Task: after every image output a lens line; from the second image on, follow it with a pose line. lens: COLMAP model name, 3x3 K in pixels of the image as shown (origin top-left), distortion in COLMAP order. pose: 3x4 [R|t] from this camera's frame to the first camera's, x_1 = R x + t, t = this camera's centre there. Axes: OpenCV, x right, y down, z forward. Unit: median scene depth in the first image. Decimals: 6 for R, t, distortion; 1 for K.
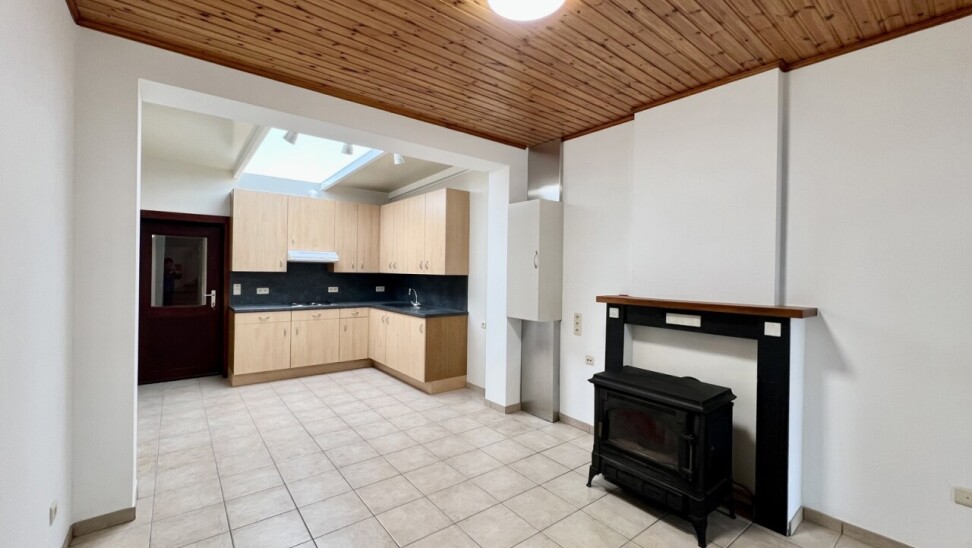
lens RADIAL K [[394.5, 0, 483.5], [0, 394.5, 271.7], [0, 0, 1]] dist [0.000926, -0.000158]
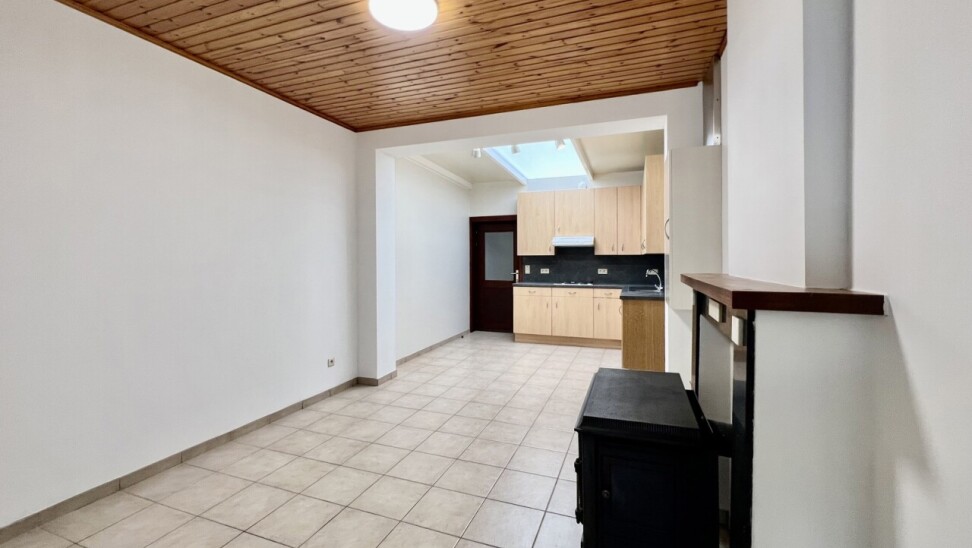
lens RADIAL K [[398.3, 0, 486.7], [0, 398.3, 259.8], [0, 0, 1]] dist [0.000214, -0.000021]
pose [[0.519658, -0.012893, -0.854277, 0.458676], [0.011449, 0.999901, -0.008127, 0.023618], [0.854298, -0.005557, 0.519754, 0.210529]]
